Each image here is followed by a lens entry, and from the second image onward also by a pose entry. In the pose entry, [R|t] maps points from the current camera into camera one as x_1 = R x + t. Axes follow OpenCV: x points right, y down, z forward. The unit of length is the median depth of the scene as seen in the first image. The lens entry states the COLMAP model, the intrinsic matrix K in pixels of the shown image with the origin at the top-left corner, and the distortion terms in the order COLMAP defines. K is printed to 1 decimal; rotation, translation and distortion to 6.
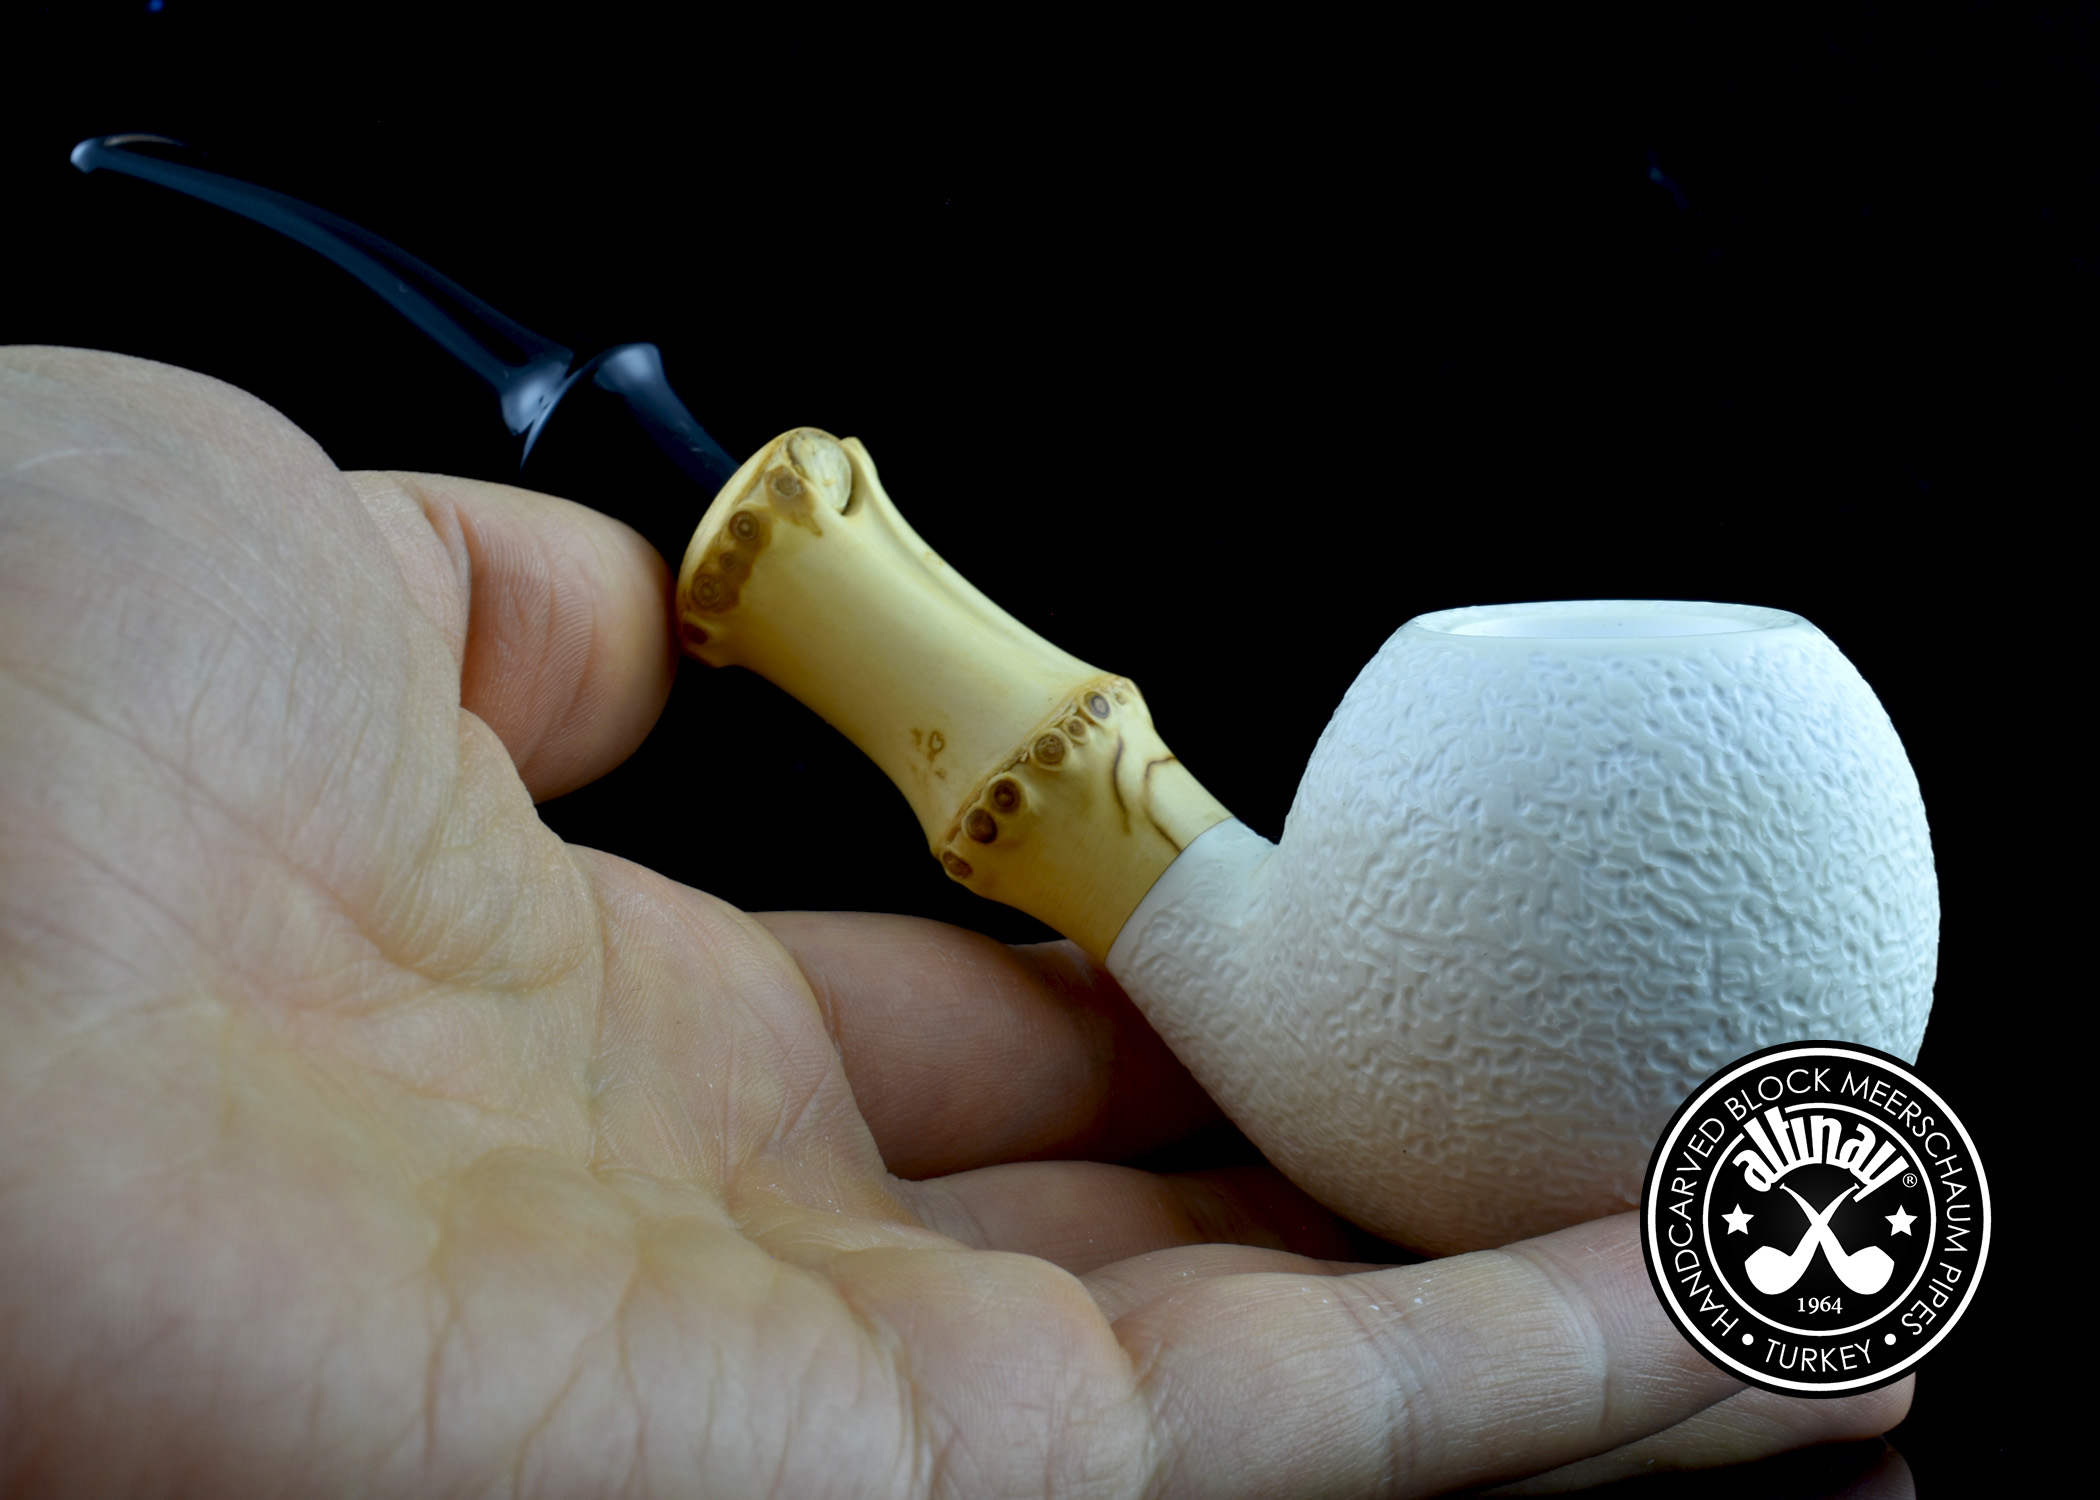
lens RADIAL K [[4034.7, 0, 1046.8], [0, 4034.7, 740.6], [0, 0, 1]] dist [0.039000, 0.000000]
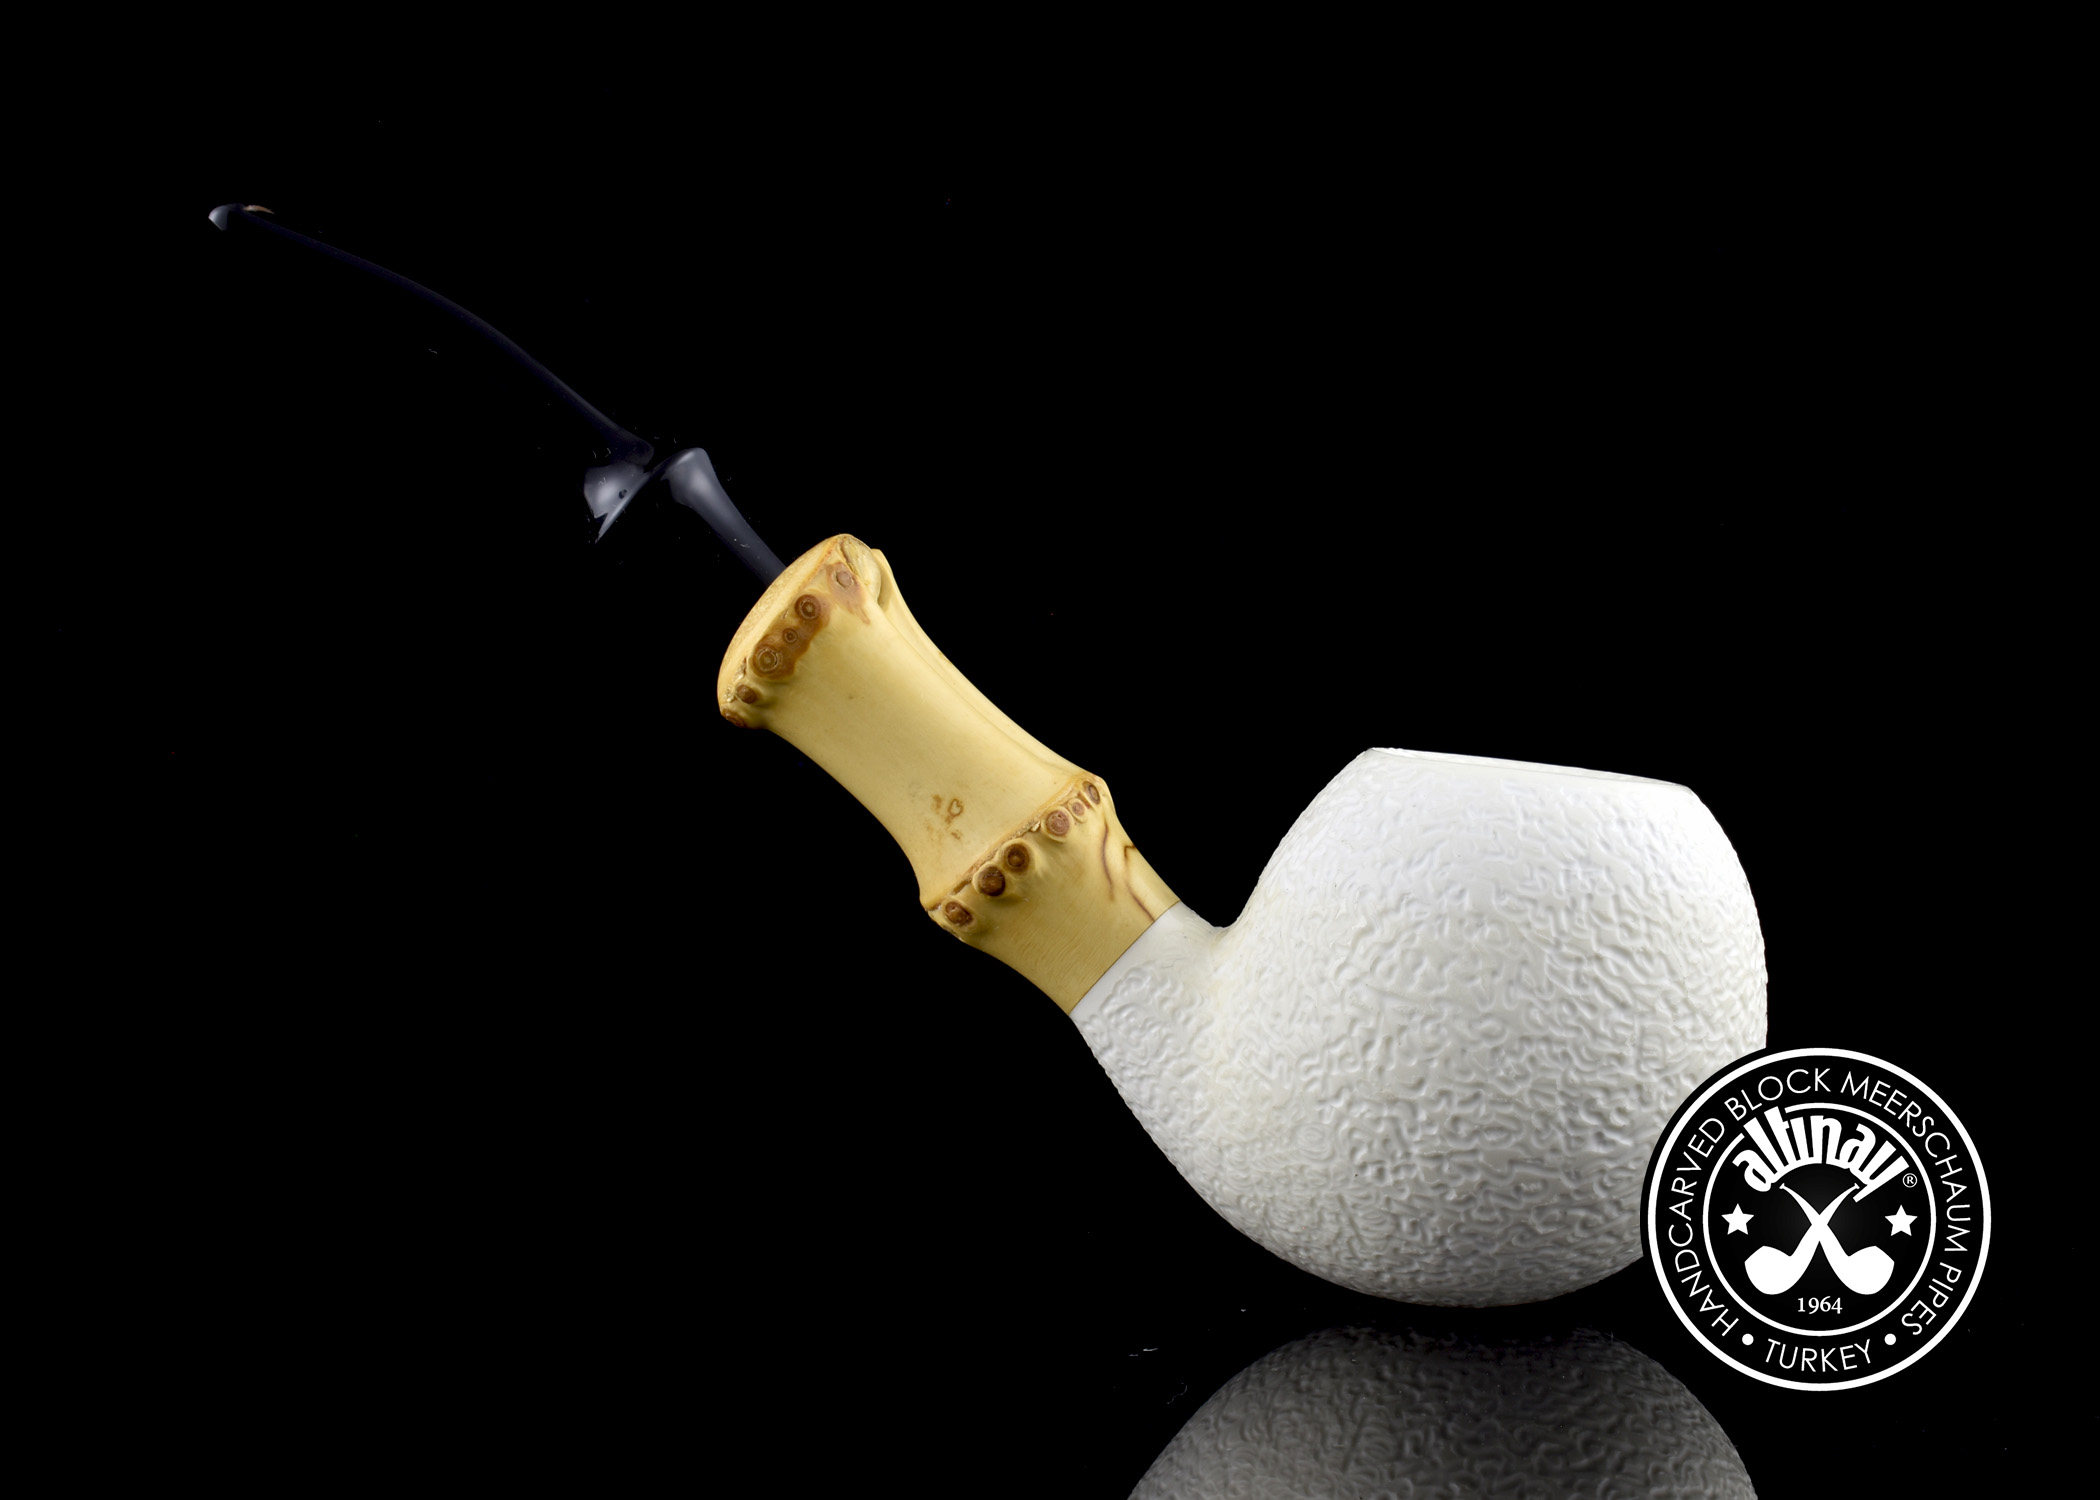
lens RADIAL K [[4034.7, 0, 1051.9], [0, 4034.7, 758.0], [0, 0, 1]] dist [0.039000, 0.000000]
pose [[0.968249, 0.120928, 0.218793, -0.289787], [-0.104803, 0.990947, -0.083905, 0.091431], [-0.226959, 0.058311, 0.972157, -0.174677]]
